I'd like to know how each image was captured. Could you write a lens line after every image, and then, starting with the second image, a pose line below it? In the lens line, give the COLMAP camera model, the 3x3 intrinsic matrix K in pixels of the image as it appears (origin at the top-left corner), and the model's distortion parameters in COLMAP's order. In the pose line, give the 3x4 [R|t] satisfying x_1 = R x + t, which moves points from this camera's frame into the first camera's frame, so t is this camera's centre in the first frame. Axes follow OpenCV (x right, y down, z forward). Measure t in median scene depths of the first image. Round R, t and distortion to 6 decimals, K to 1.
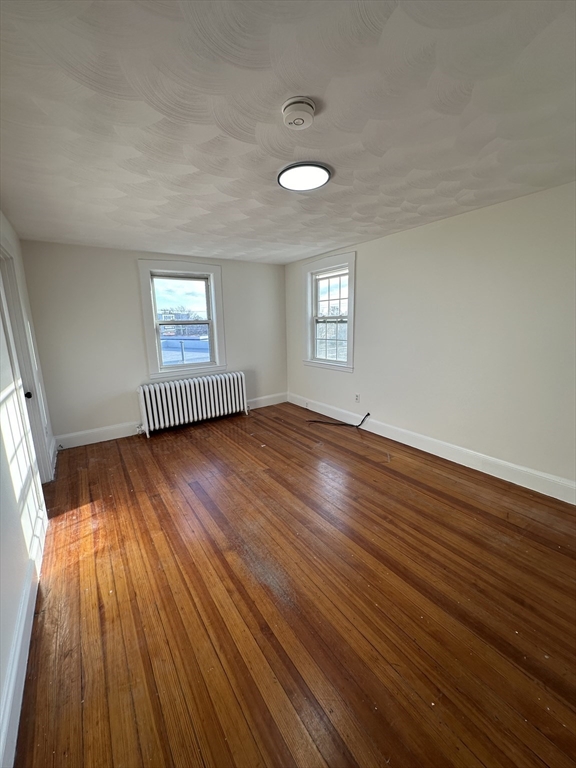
lens RADIAL K [[309.7, 0, 288.2], [0, 309.7, 382.0], [0, 0, 1]] dist [0.001095, 0.000052]
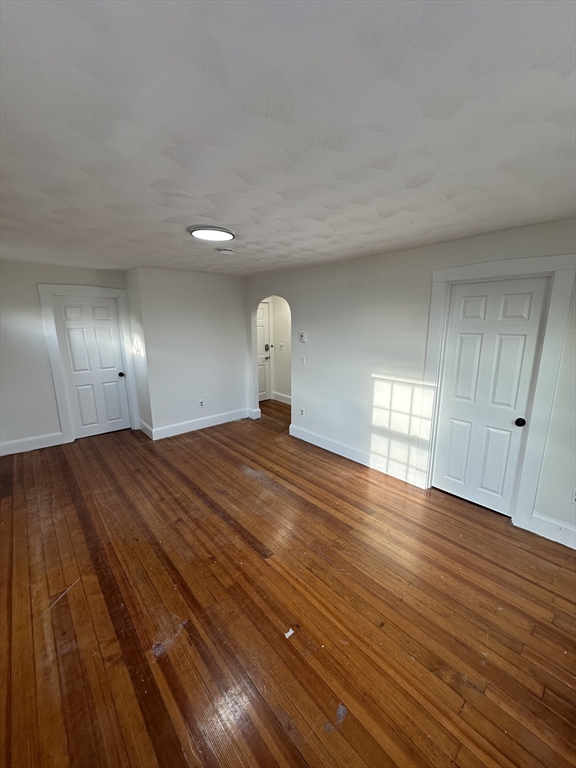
lens RADIAL K [[309.7, 0, 287.4], [0, 309.7, 387.0], [0, 0, 1]] dist [0.001095, 0.000052]
pose [[-0.992932, 0.047107, -0.108933, -0.075895], [0.000506, 0.919529, 0.393022, -0.533740], [0.118681, 0.390189, -0.913054, 2.207445]]
